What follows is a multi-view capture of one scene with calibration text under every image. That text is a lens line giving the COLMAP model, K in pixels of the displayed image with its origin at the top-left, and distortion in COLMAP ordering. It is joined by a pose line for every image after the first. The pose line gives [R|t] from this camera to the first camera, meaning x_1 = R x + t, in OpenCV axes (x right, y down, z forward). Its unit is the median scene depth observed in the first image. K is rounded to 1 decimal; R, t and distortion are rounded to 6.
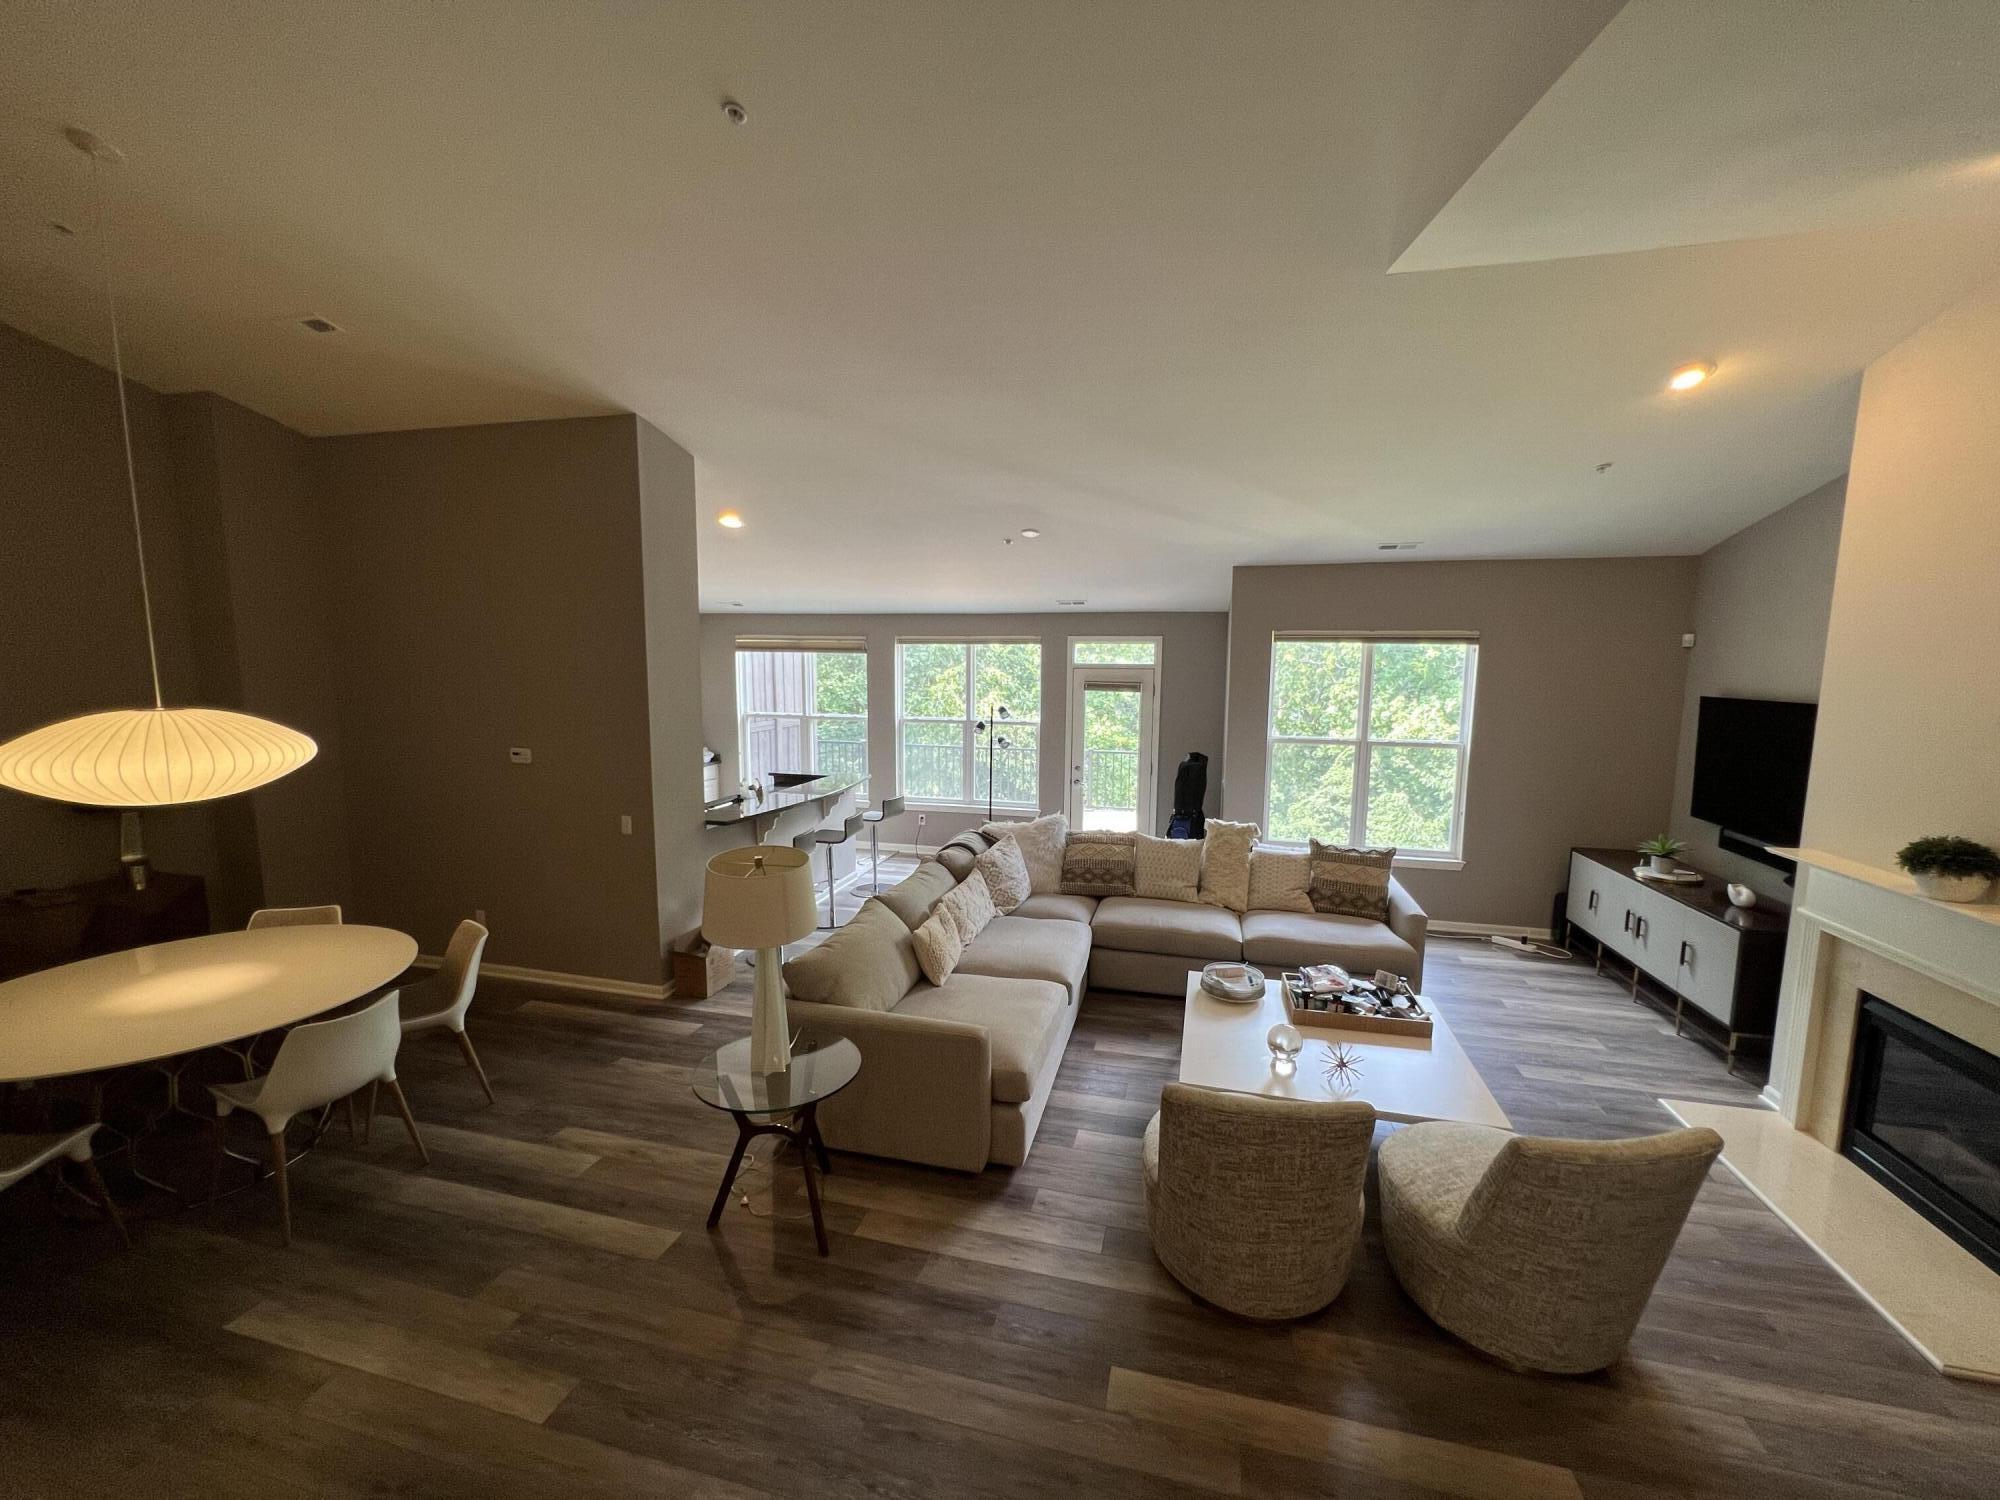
lens RADIAL K [[802.5, 0, 1004.6], [0, 802.5, 756.2], [0, 0, 1]] dist [-0.001736, 0.000910]
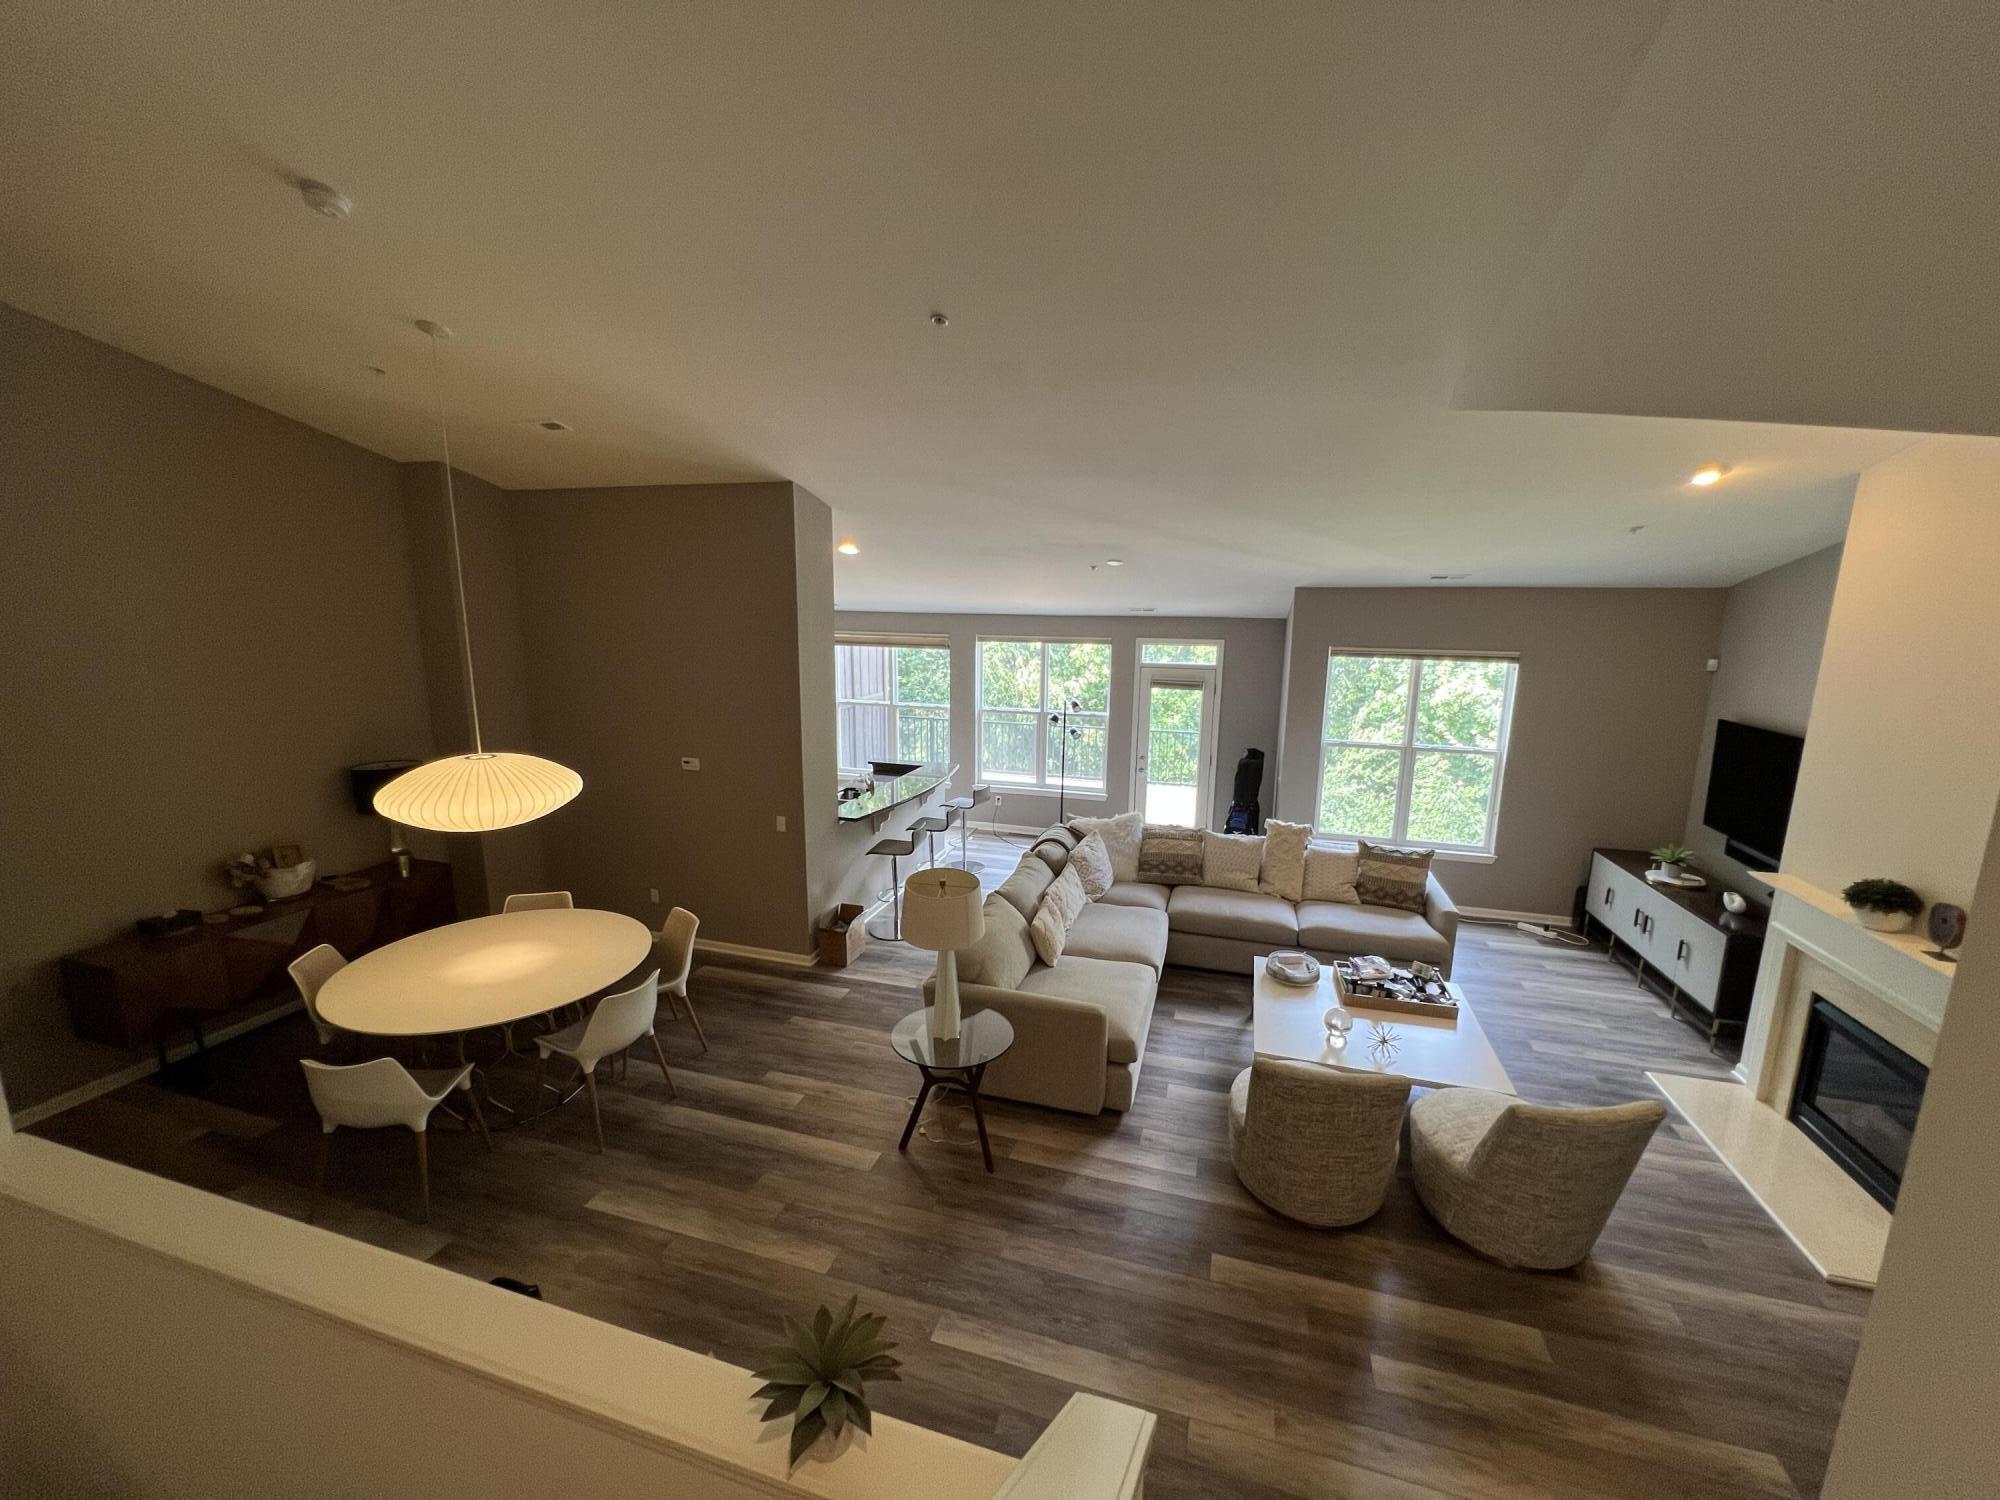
lens RADIAL K [[802.5, 0, 1004.6], [0, 802.5, 756.2], [0, 0, 1]] dist [-0.001736, 0.000910]
pose [[0.999115, 0.011099, -0.040561, -0.116790], [-0.008417, 0.997804, 0.065705, -0.126614], [0.041202, -0.065305, 0.997014, -0.230095]]
